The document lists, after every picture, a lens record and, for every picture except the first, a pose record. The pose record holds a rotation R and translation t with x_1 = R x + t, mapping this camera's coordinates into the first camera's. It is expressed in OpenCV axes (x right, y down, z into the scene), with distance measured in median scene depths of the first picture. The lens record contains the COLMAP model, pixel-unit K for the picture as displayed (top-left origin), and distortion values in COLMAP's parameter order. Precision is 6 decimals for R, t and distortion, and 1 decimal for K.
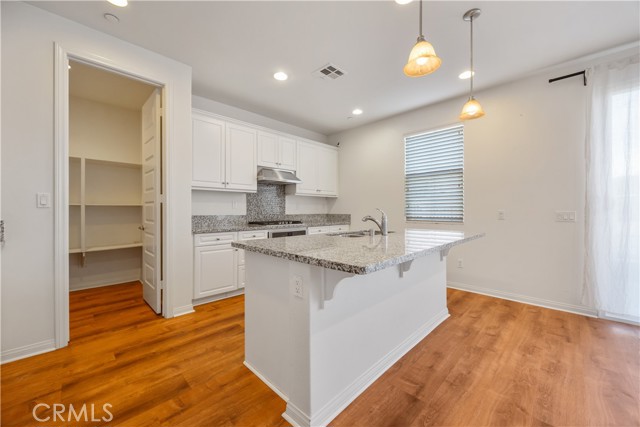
lens RADIAL K [[245.6, 0, 319.1], [0, 245.6, 215.7], [0, 0, 1]] dist [-0.003709, 0.000013]
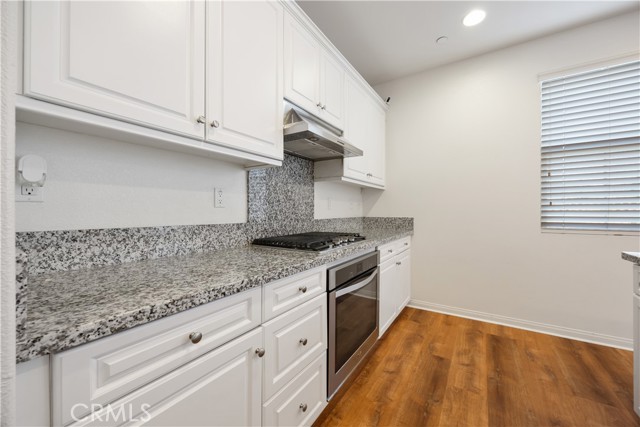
lens RADIAL K [[245.6, 0, 321.7], [0, 245.6, 213.3], [0, 0, 1]] dist [-0.003709, 0.000013]
pose [[0.975441, -0.002595, 0.220244, -0.248489], [0.005677, 0.999895, -0.013364, -0.011286], [-0.220186, 0.014286, 0.975353, 0.538658]]
